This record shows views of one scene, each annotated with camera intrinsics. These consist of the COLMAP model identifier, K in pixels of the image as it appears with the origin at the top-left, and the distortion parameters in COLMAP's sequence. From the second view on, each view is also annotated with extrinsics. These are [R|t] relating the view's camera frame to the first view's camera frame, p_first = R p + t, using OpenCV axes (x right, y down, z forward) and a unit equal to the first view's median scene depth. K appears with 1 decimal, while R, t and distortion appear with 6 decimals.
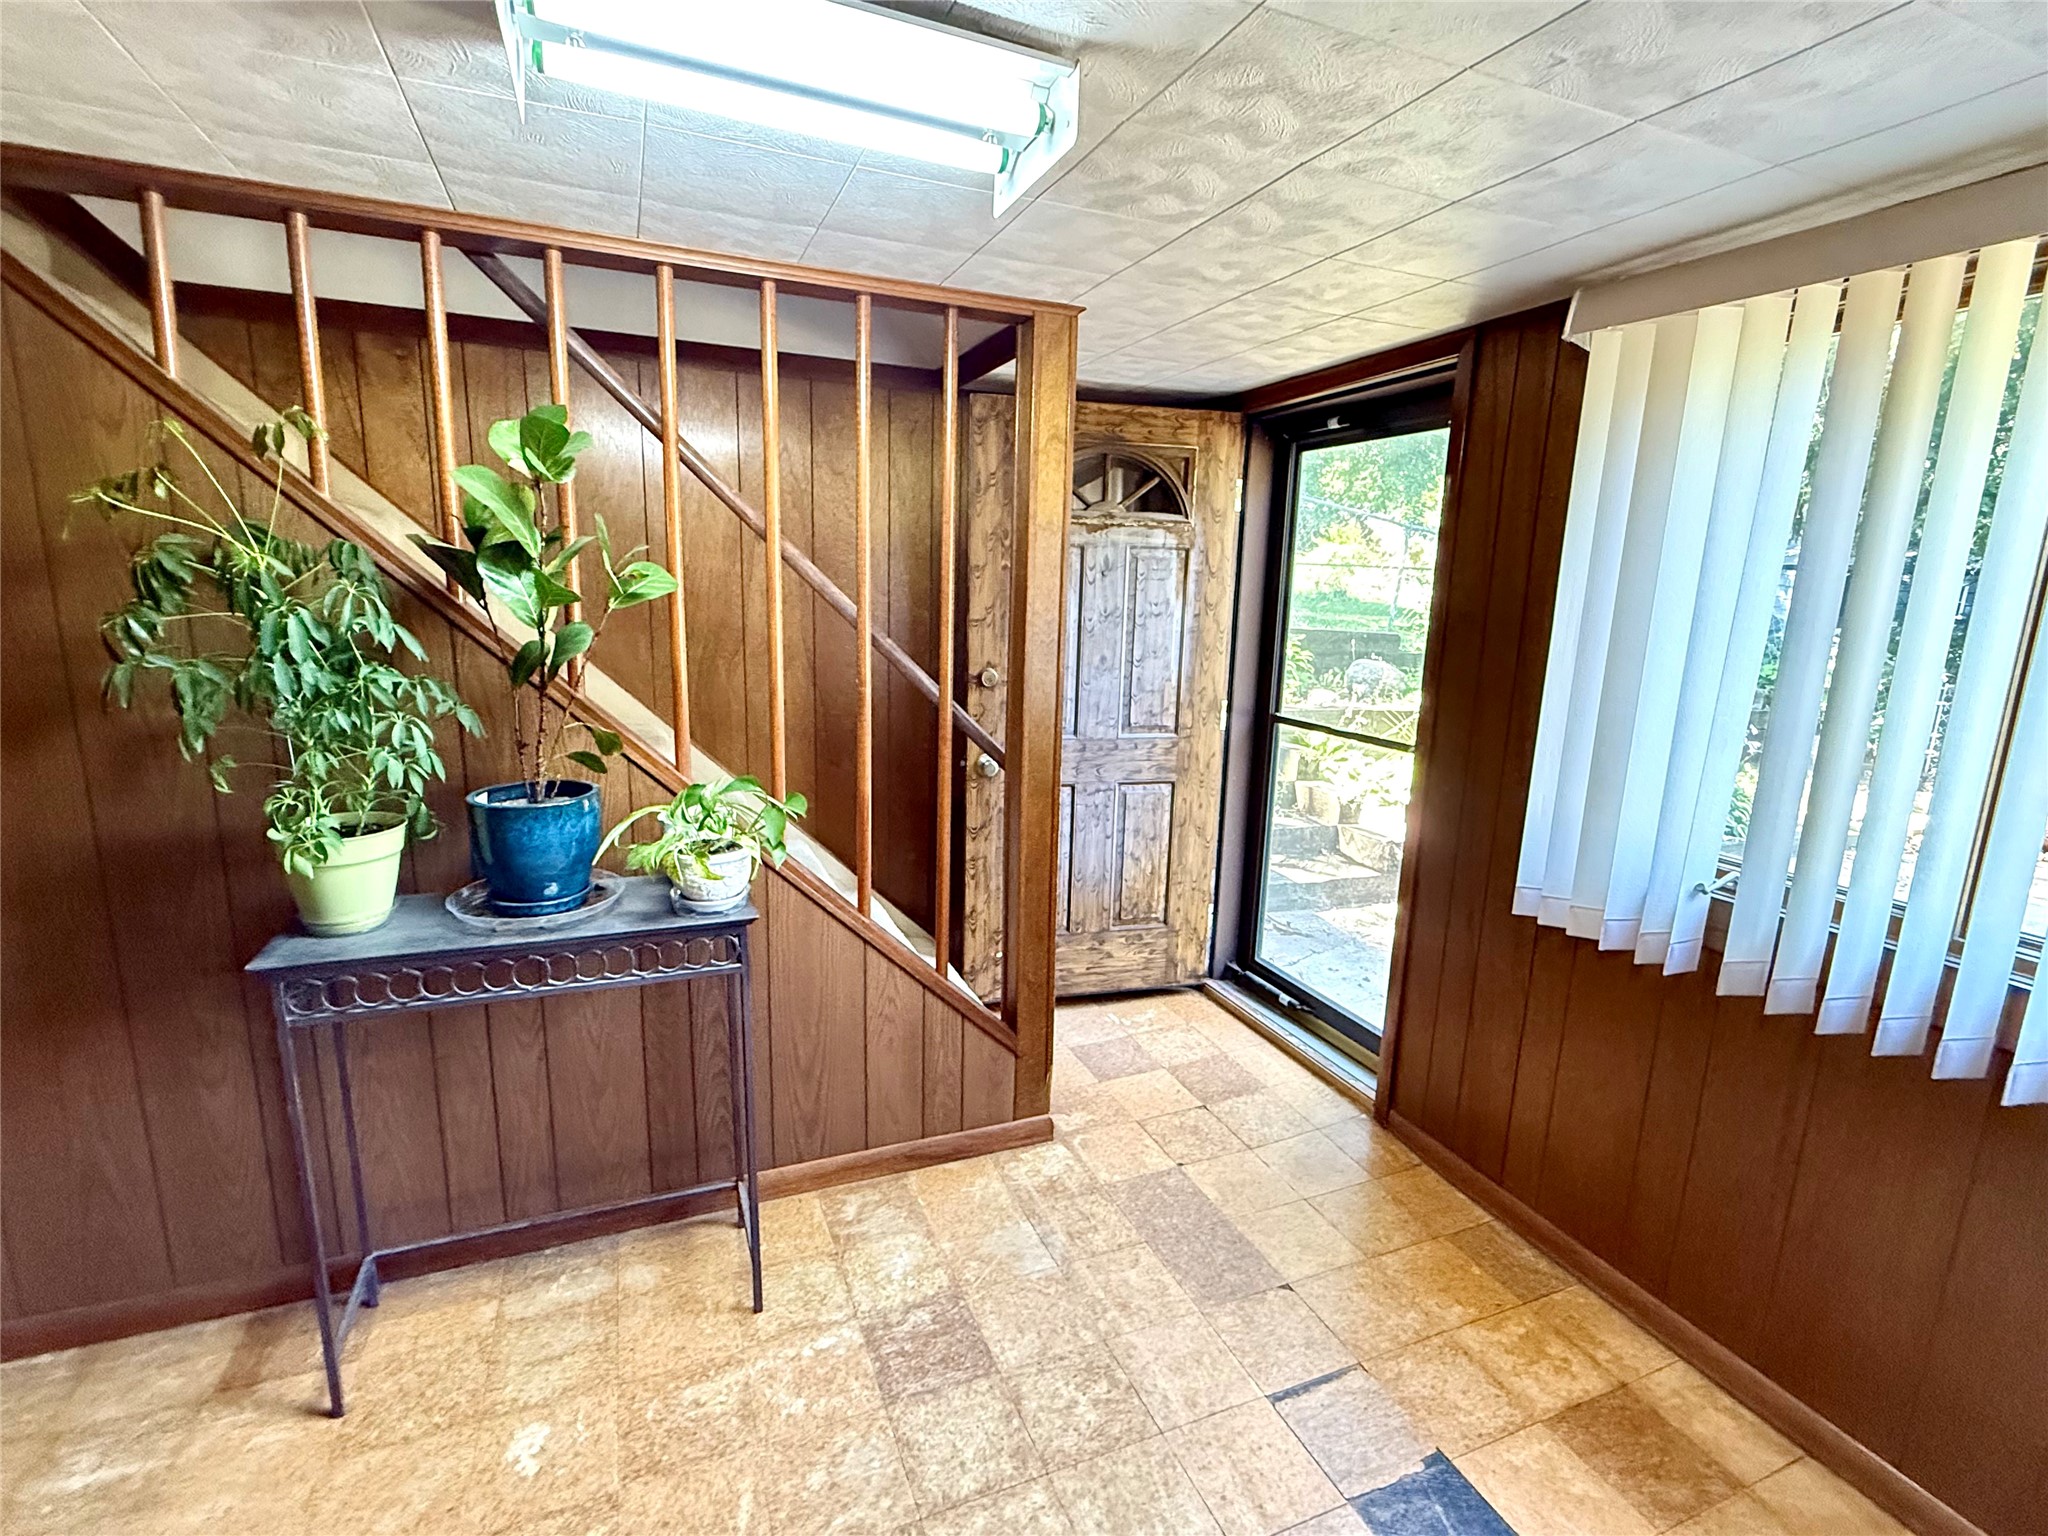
lens RADIAL K [[965.9, 0, 1019.8], [0, 965.9, 772.8], [0, 0, 1]] dist [0.011766, 0.000256]
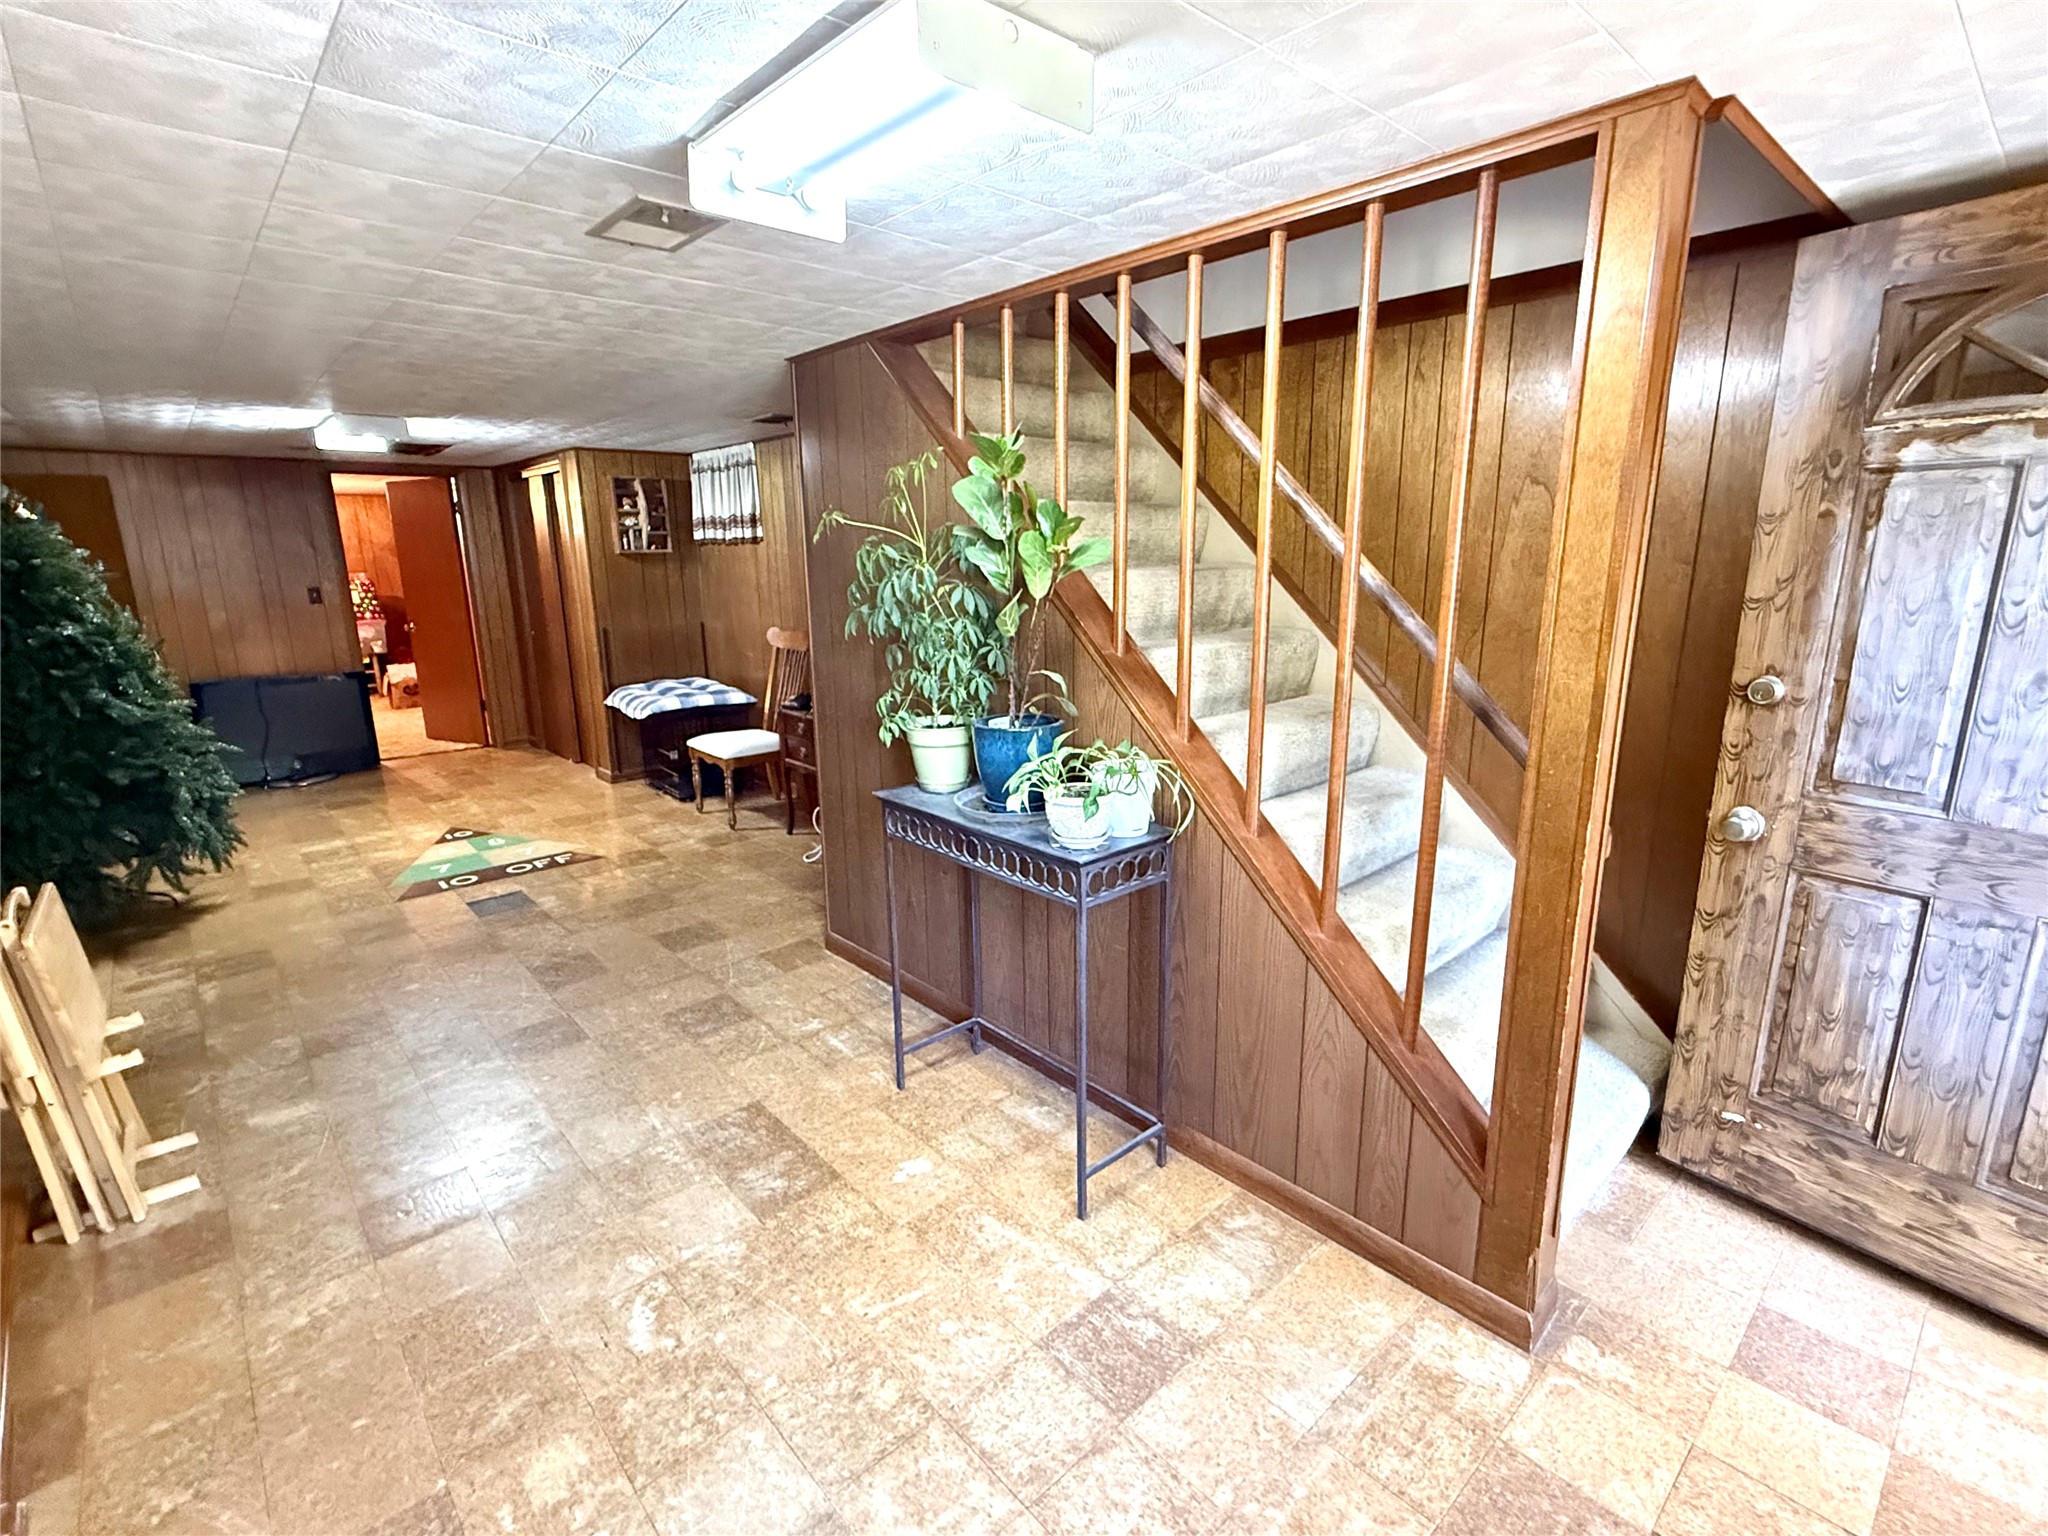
lens RADIAL K [[965.9, 0, 1020.7], [0, 965.9, 775.0], [0, 0, 1]] dist [0.011766, 0.000256]
pose [[0.330962, 0.185569, -0.925218, 0.517273], [-0.165805, 0.976655, 0.136575, -0.062653], [0.928963, 0.108204, 0.354004, 0.400382]]
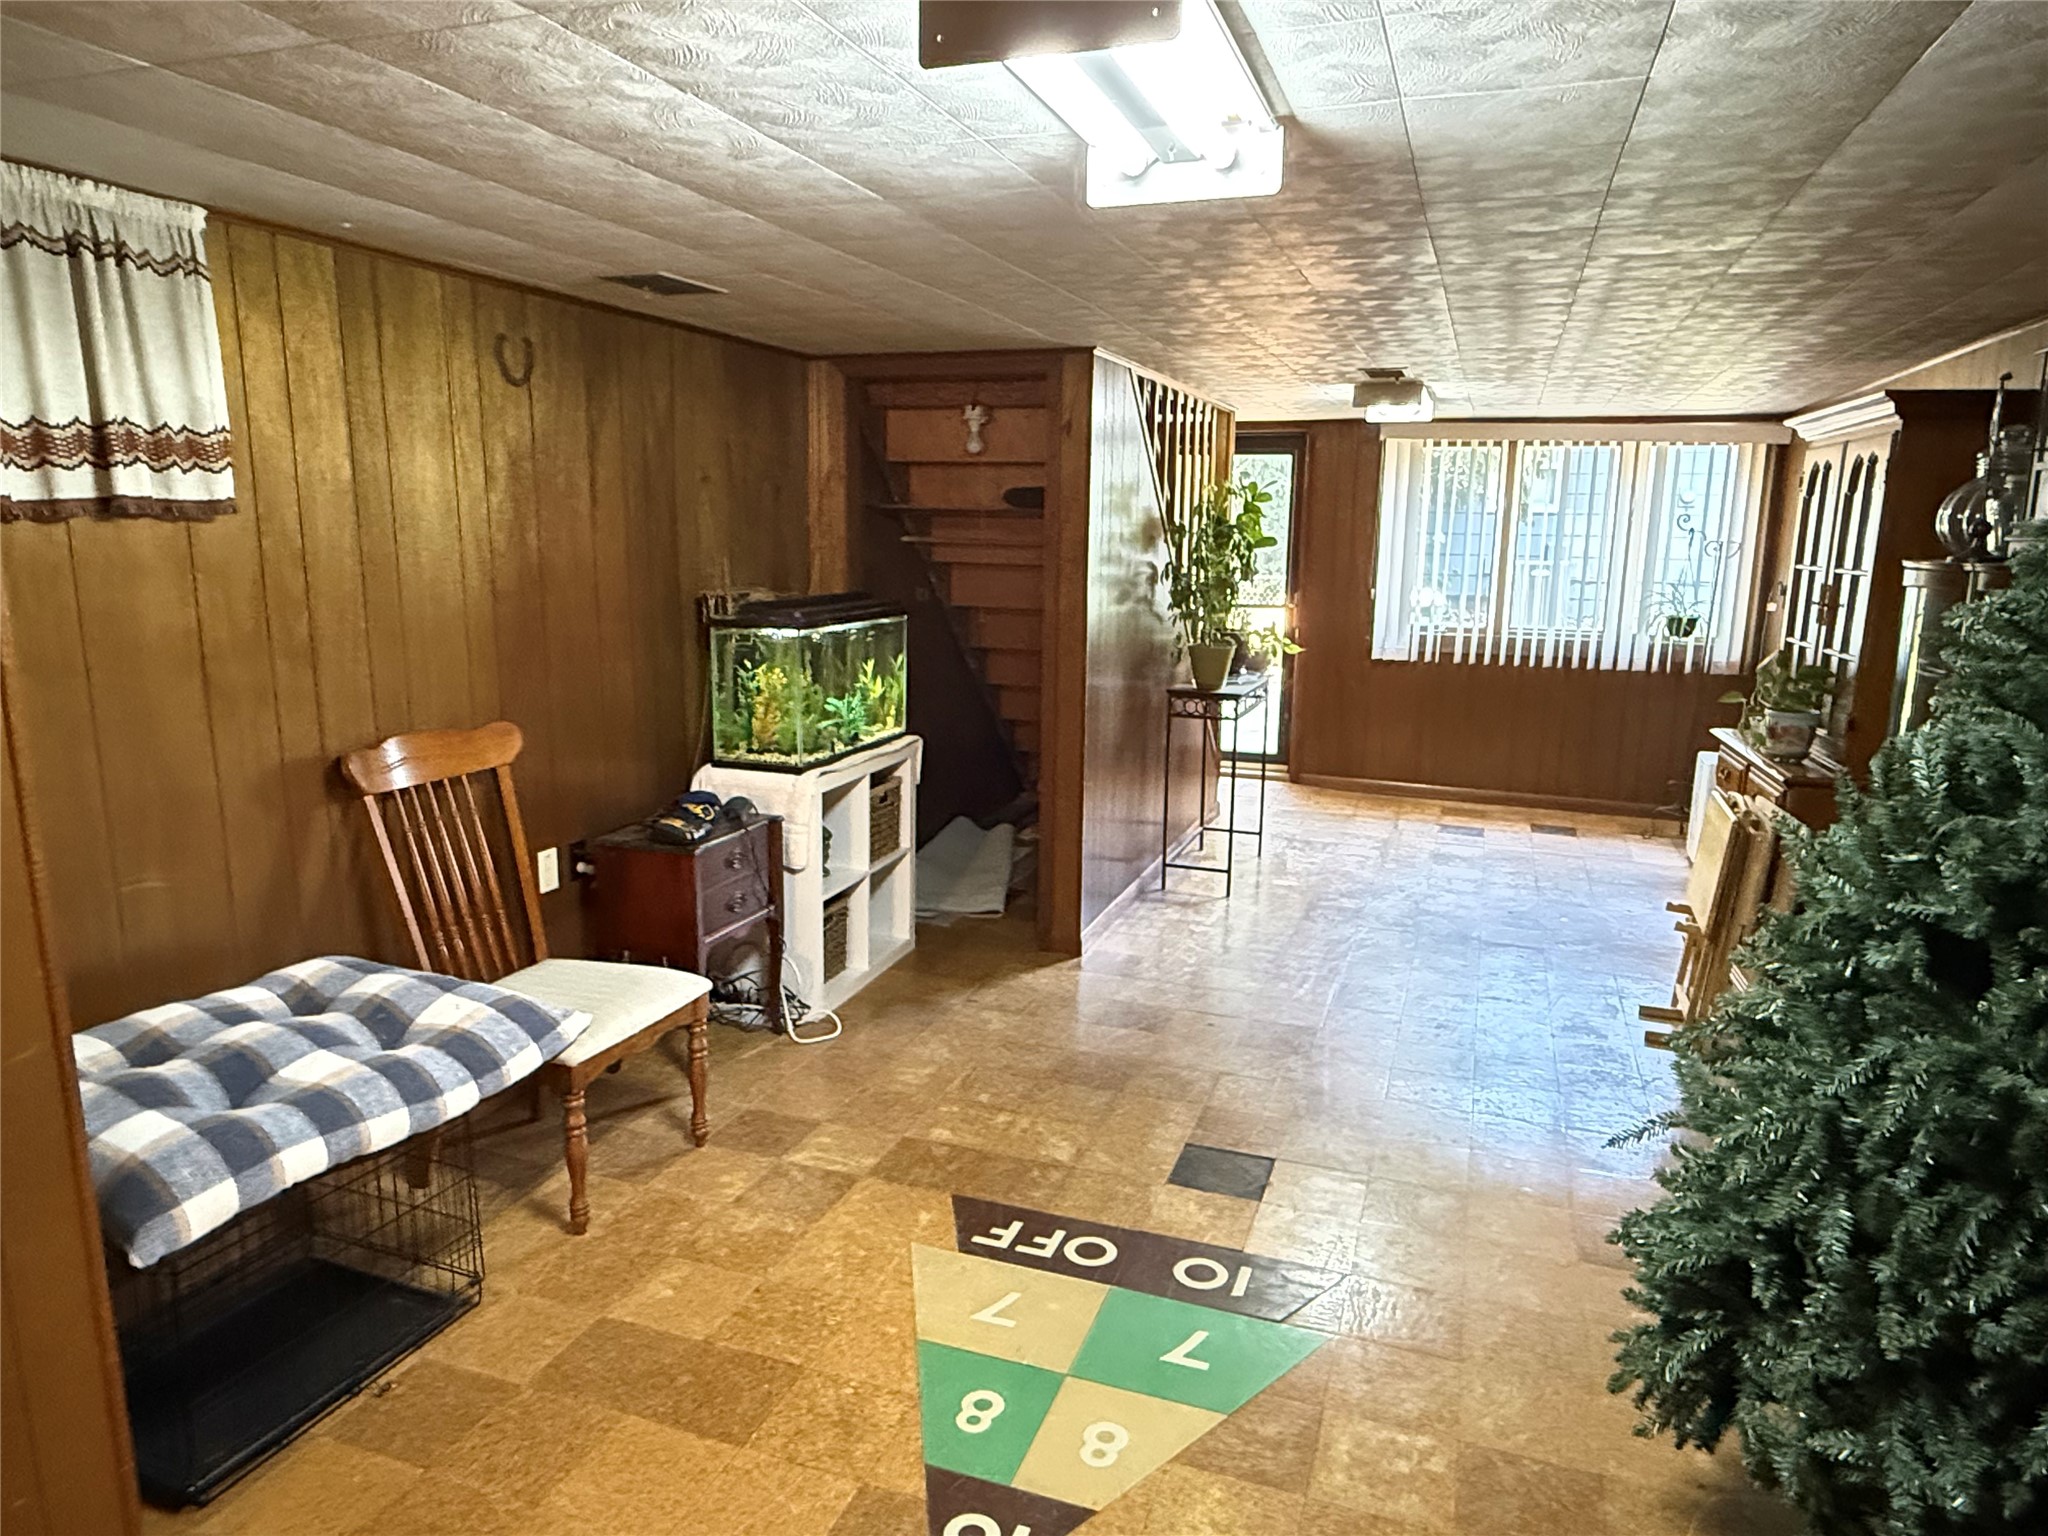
lens RADIAL K [[1296.3, 0, 1019.6], [0, 1296.3, 778.6], [0, 0, 1]] dist [0.011427, 0.001389]
pose [[0.669285, -0.162939, 0.724920, -2.341838], [0.153180, 0.984958, 0.079964, 0.031760], [-0.727045, 0.057524, 0.684176, -0.579717]]
